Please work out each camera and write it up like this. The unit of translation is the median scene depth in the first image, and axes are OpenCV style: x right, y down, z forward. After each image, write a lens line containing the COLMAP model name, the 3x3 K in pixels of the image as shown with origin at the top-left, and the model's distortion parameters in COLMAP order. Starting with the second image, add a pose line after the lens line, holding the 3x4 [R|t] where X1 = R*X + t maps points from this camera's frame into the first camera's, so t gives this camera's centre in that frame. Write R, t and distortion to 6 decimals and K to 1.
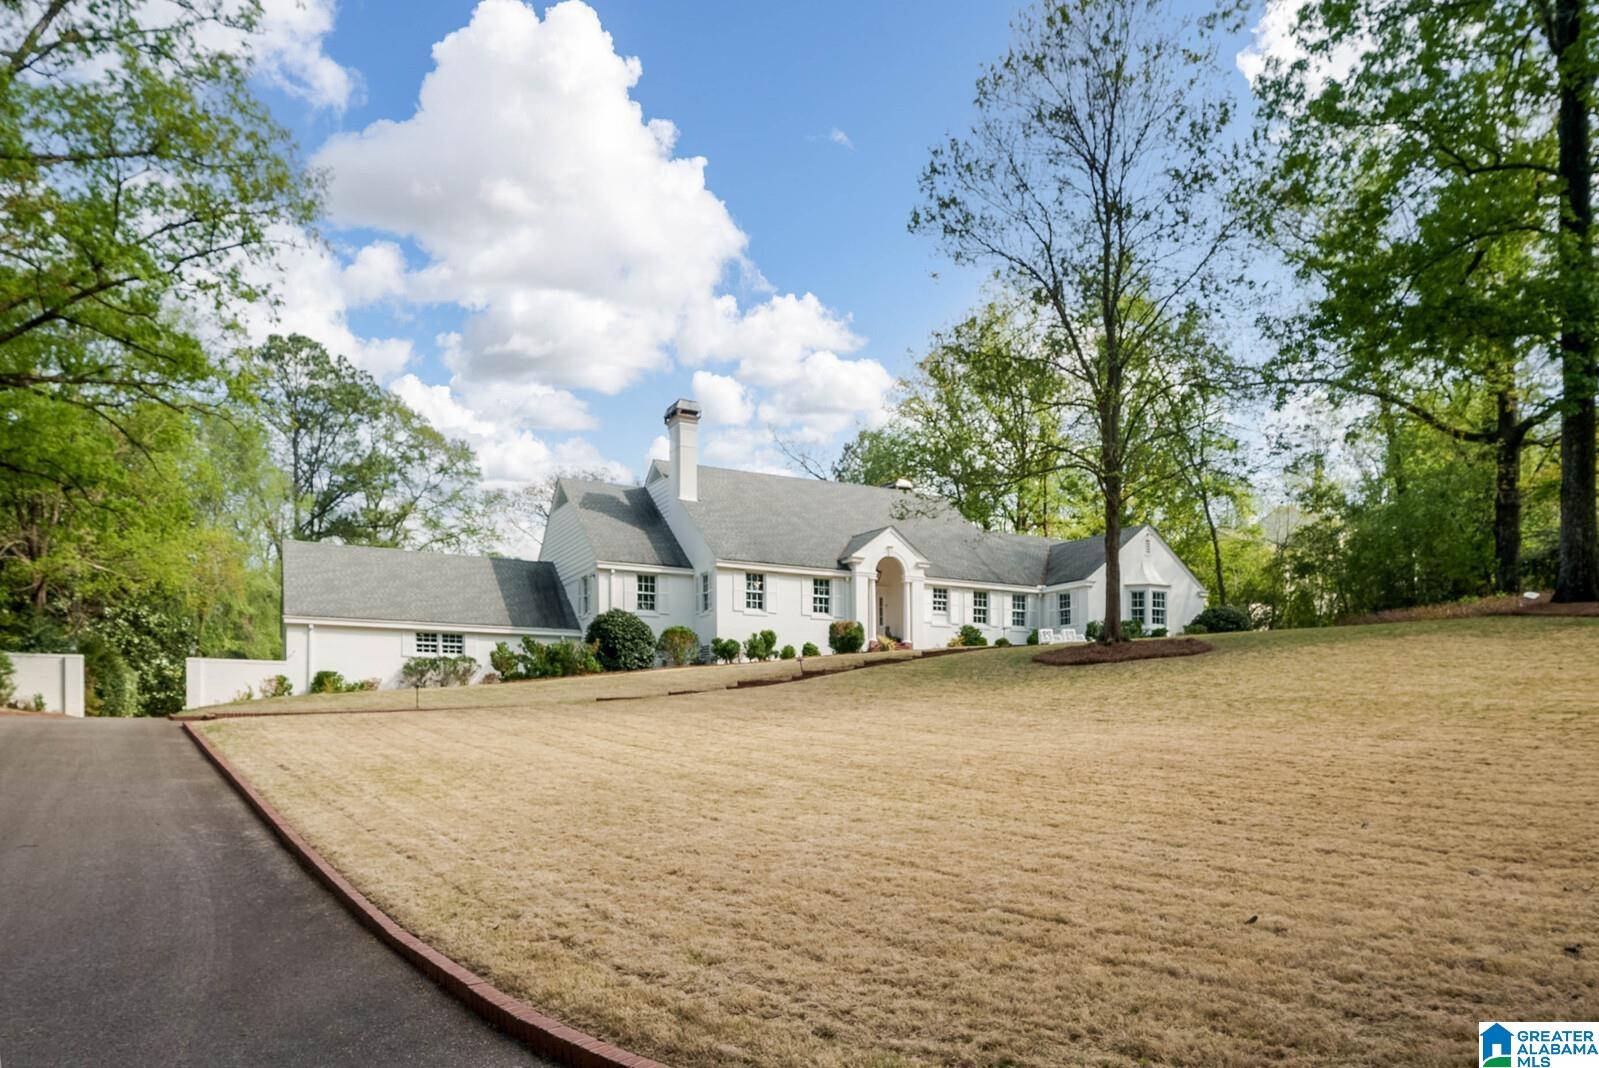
lens RADIAL K [[997.8, 0, 799.2], [0, 997.8, 532.5], [0, 0, 1]] dist [-0.000888, -0.001347]
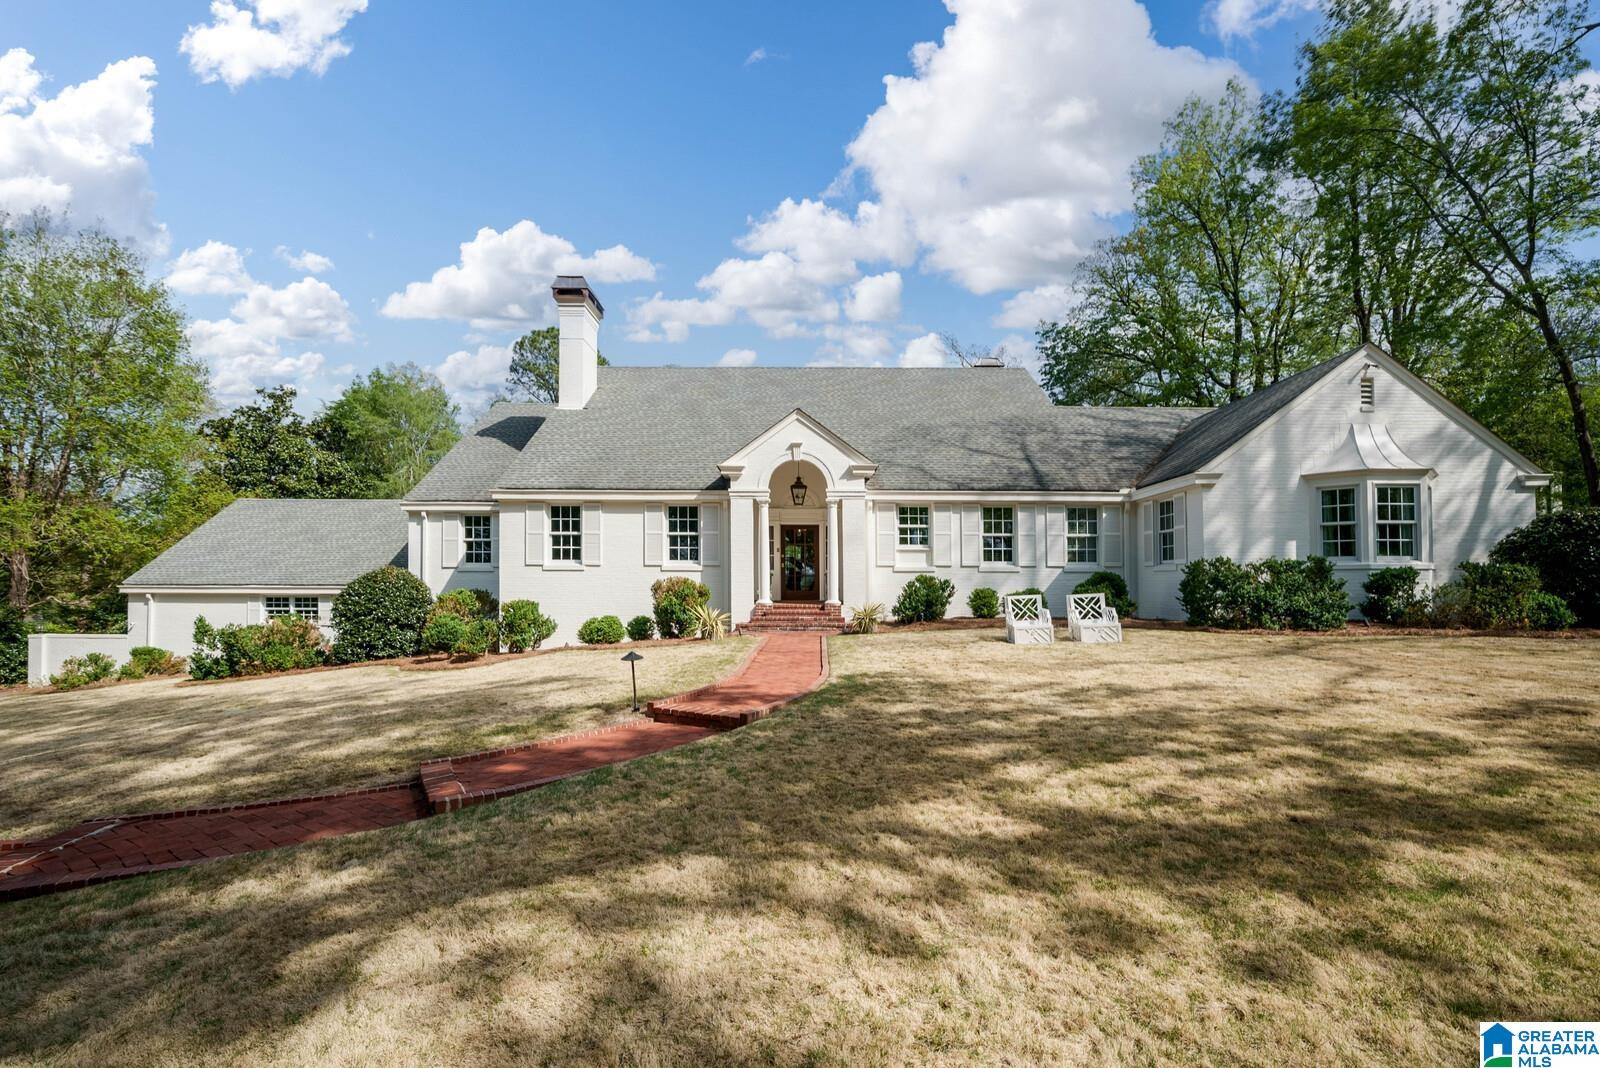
lens RADIAL K [[645.5, 0, 800.4], [0, 645.5, 540.1], [0, 0, 1]] dist [0.003857, 0.000261]
pose [[0.890827, -0.036366, -0.452886, 0.257232], [0.086176, 0.992222, 0.089835, 0.035041], [0.446096, -0.119055, 0.887031, 0.628714]]
